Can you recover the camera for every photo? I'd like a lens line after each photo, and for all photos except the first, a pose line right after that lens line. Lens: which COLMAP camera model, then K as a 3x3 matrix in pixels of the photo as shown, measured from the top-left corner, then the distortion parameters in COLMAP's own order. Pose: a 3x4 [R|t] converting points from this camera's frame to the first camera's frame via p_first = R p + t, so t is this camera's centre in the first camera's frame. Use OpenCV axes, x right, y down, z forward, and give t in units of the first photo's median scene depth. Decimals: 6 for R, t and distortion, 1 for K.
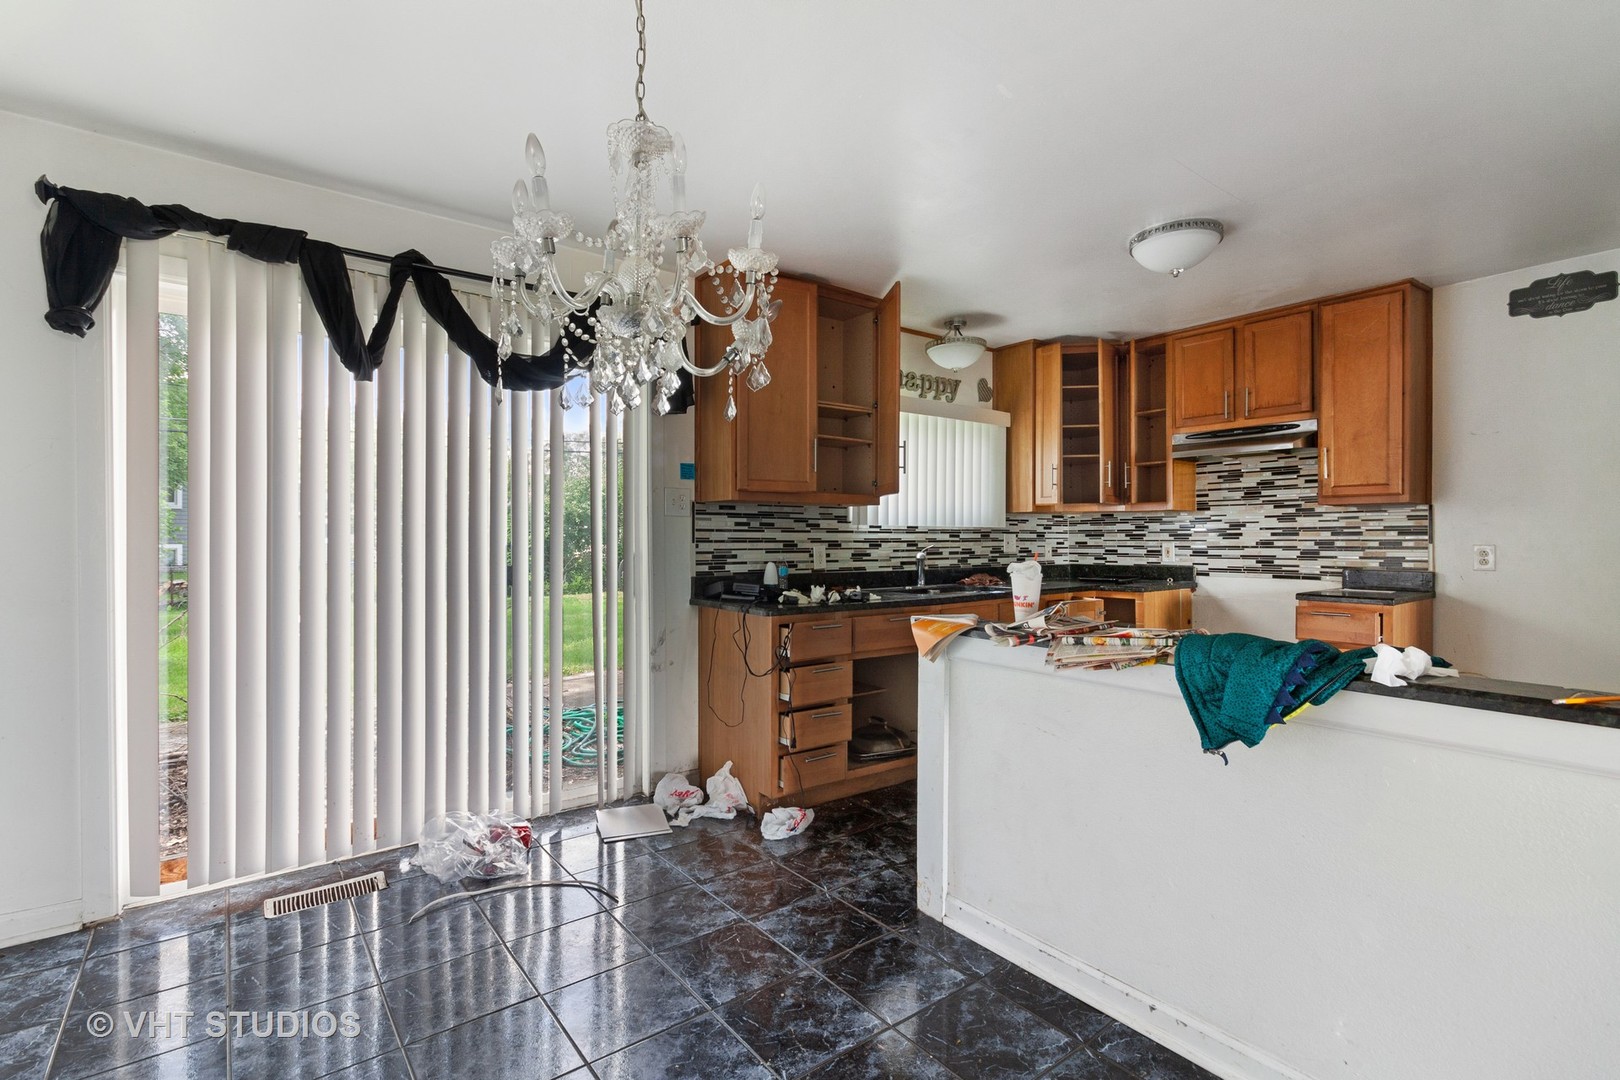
lens RADIAL K [[767.8, 0, 810.0], [0, 767.8, 540.0], [0, 0, 1]] dist [0.012682, -0.007534]
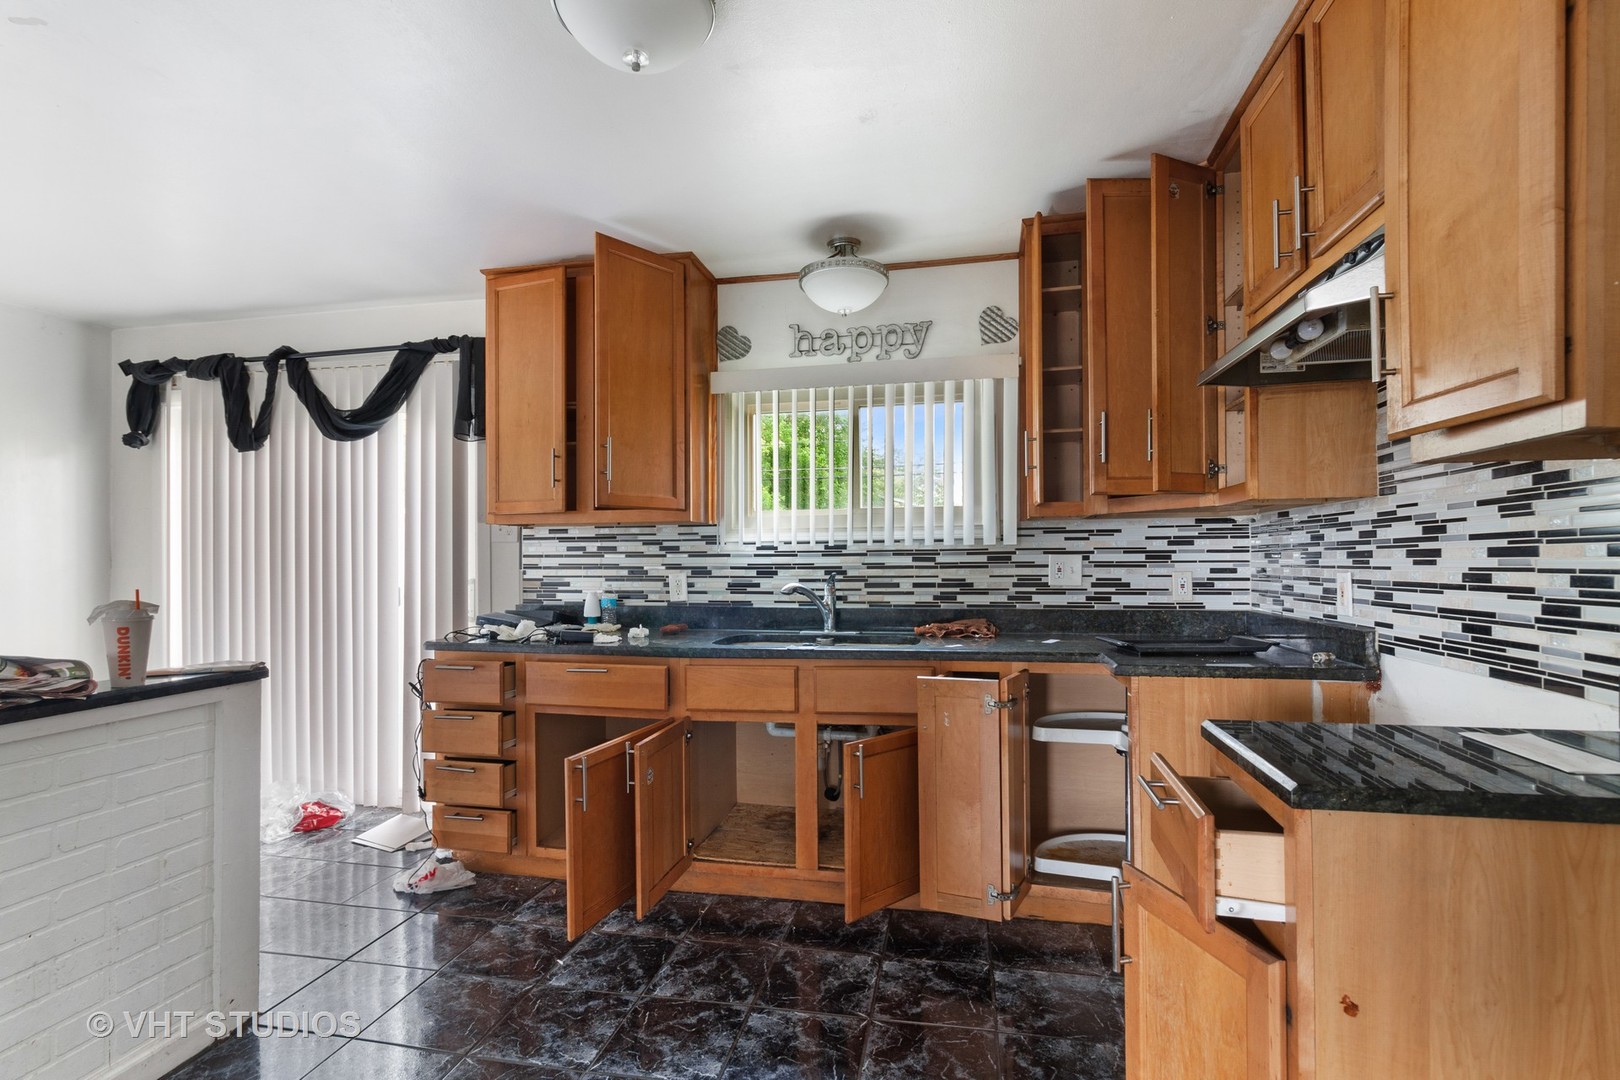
lens RADIAL K [[767.8, 0, 810.0], [0, 767.8, 540.0], [0, 0, 1]] dist [0.012682, -0.007534]
pose [[0.643196, -0.022999, -0.765356, 0.745221], [0.004570, 0.999646, -0.026199, -0.005717], [0.765688, 0.013353, 0.643074, 0.595296]]
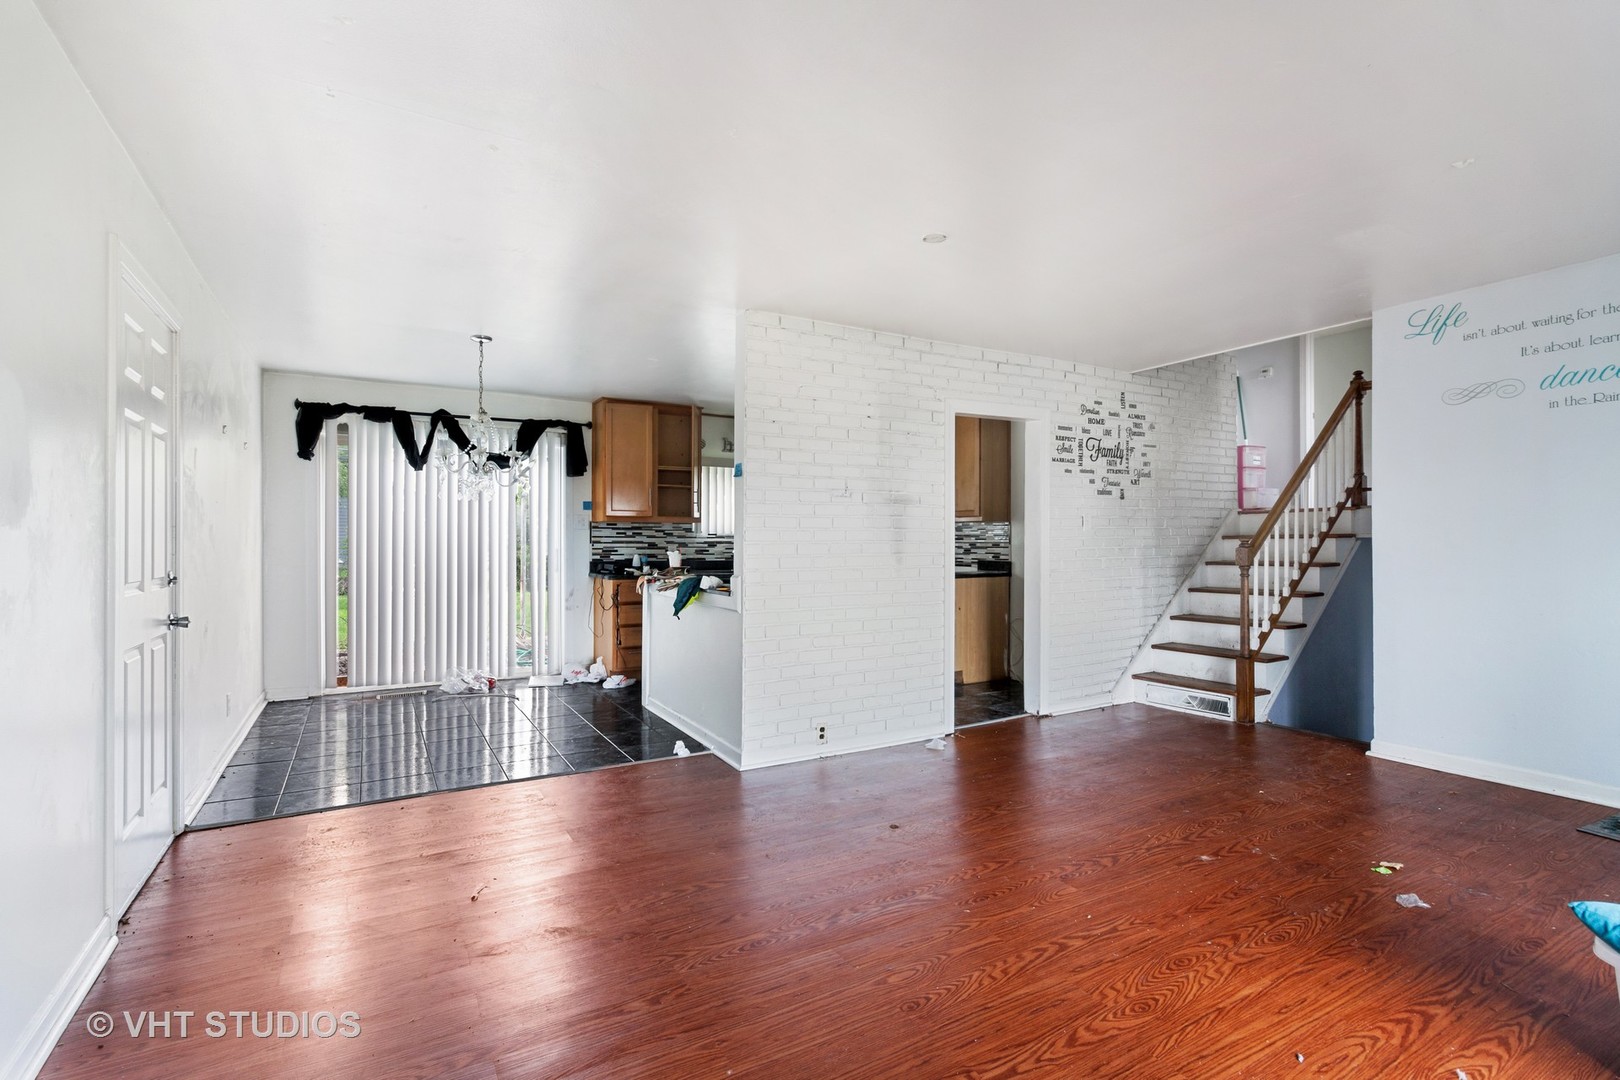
lens RADIAL K [[767.8, 0, 810.0], [0, 767.8, 540.0], [0, 0, 1]] dist [0.012682, -0.007534]
pose [[0.989976, 0.000553, -0.141237, 0.587987], [-0.001534, 0.999975, -0.006833, 0.006789], [0.141230, 0.006981, 0.989952, -0.719449]]
